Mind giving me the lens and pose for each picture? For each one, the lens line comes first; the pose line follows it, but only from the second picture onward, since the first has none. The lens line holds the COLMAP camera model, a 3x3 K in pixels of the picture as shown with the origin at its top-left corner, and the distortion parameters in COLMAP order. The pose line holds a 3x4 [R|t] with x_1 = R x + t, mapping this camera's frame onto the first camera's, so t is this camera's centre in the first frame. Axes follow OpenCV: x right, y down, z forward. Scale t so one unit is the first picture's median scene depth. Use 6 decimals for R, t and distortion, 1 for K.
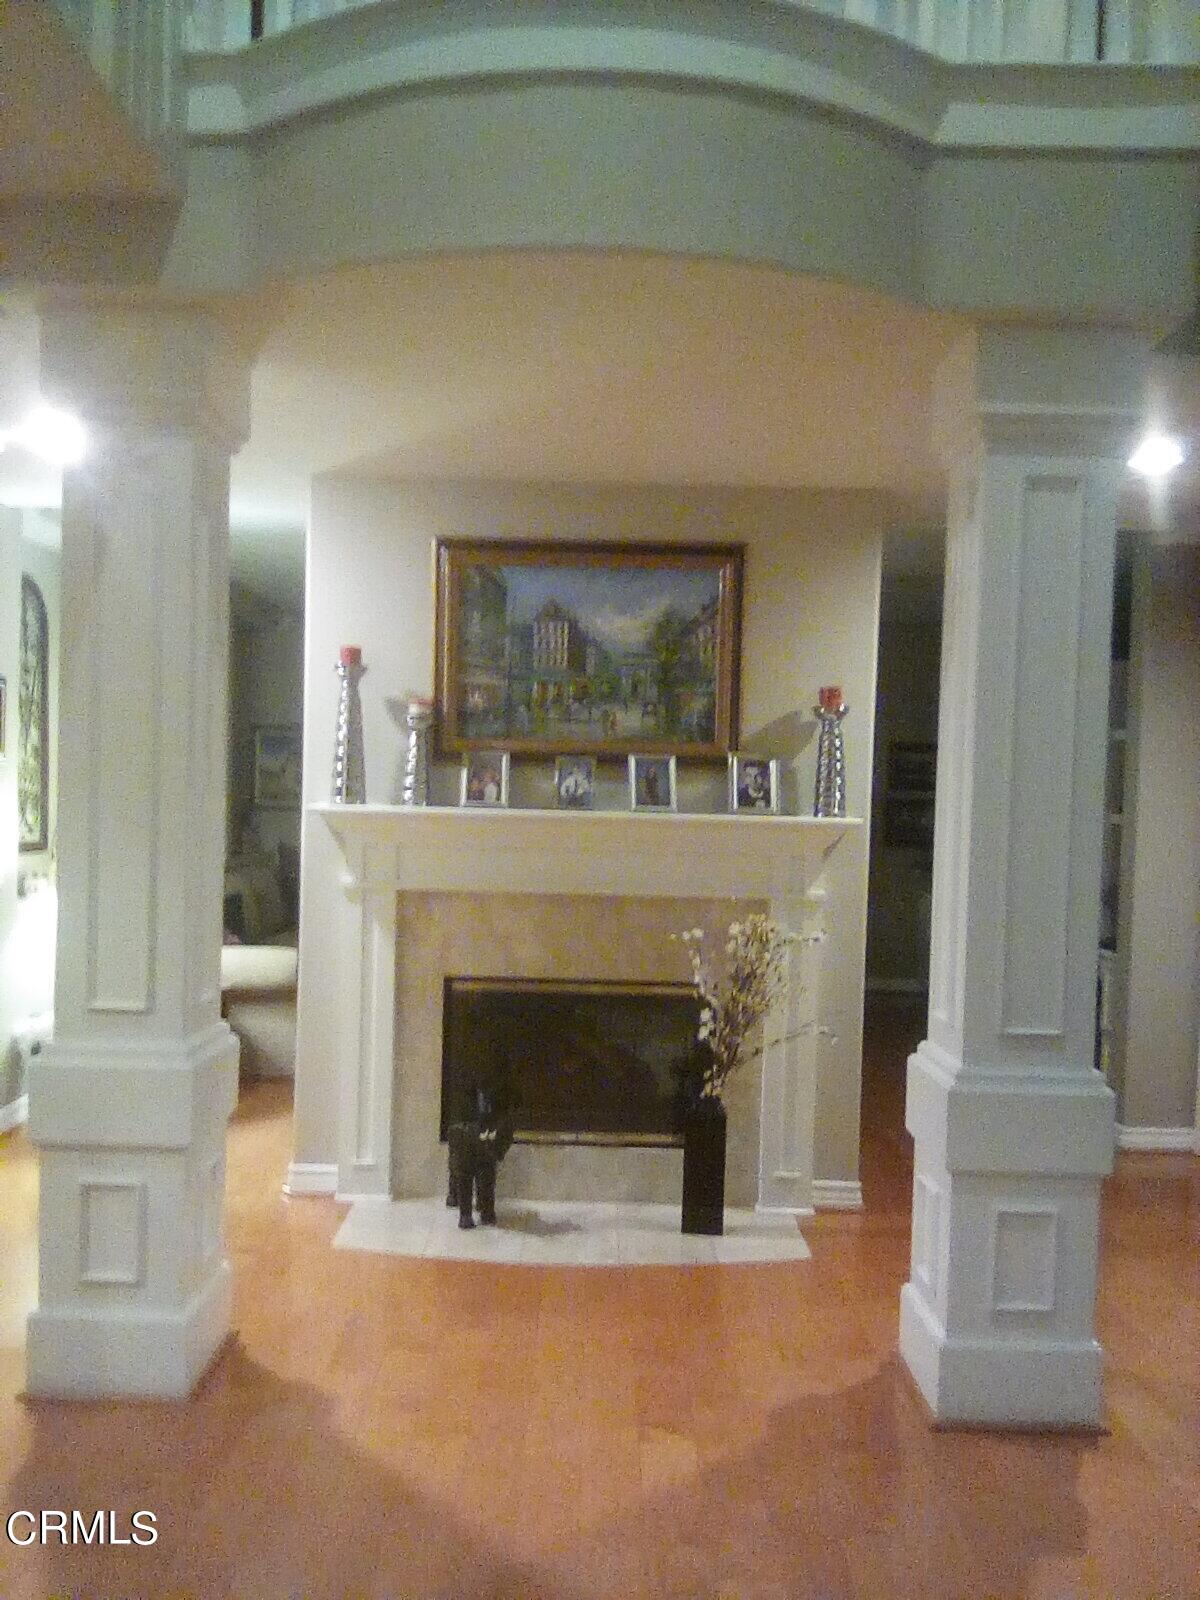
lens RADIAL K [[1339.6, 0, 615.0], [0, 1339.6, 813.7], [0, 0, 1]] dist [0.064413, -0.133451]
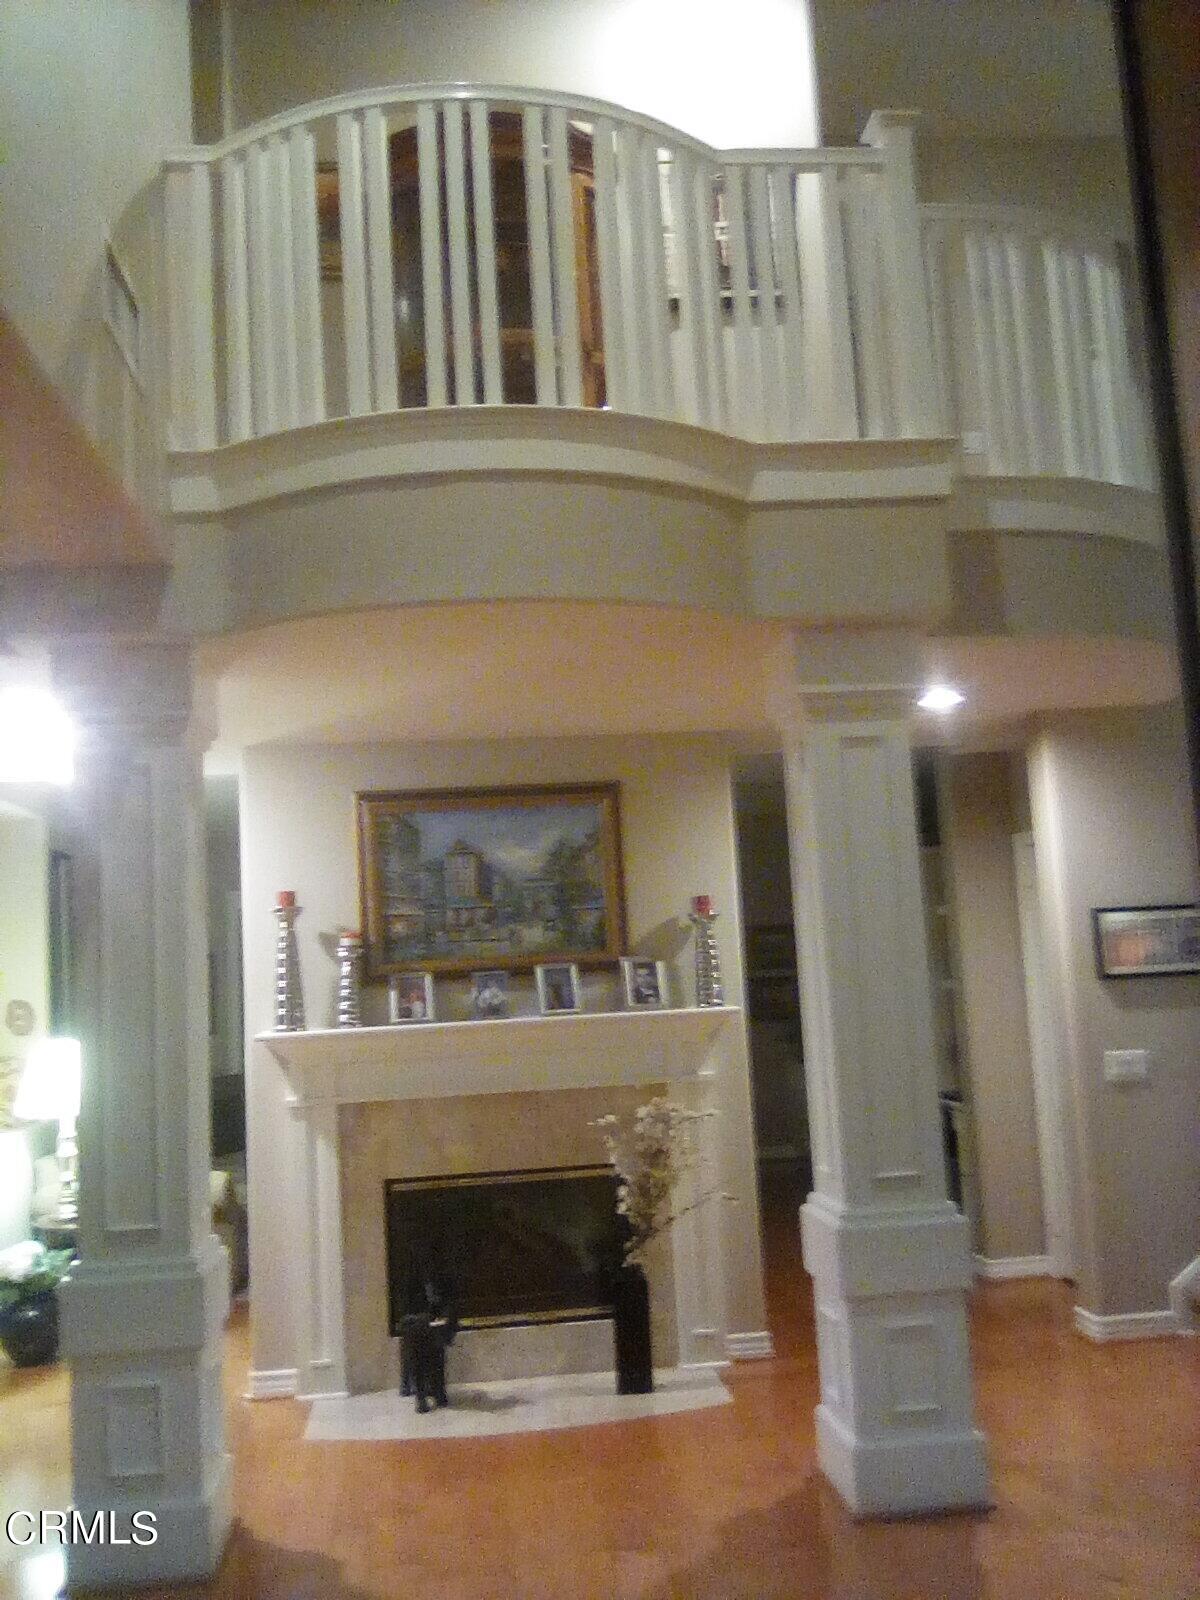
lens RADIAL K [[1339.6, 0, 587.2], [0, 1339.6, 788.3], [0, 0, 1]] dist [0.064413, -0.133451]
pose [[0.993194, -0.067540, 0.094892, -0.047107], [0.081523, 0.984983, -0.152191, -0.016052], [-0.083188, 0.158891, 0.983785, -0.177634]]
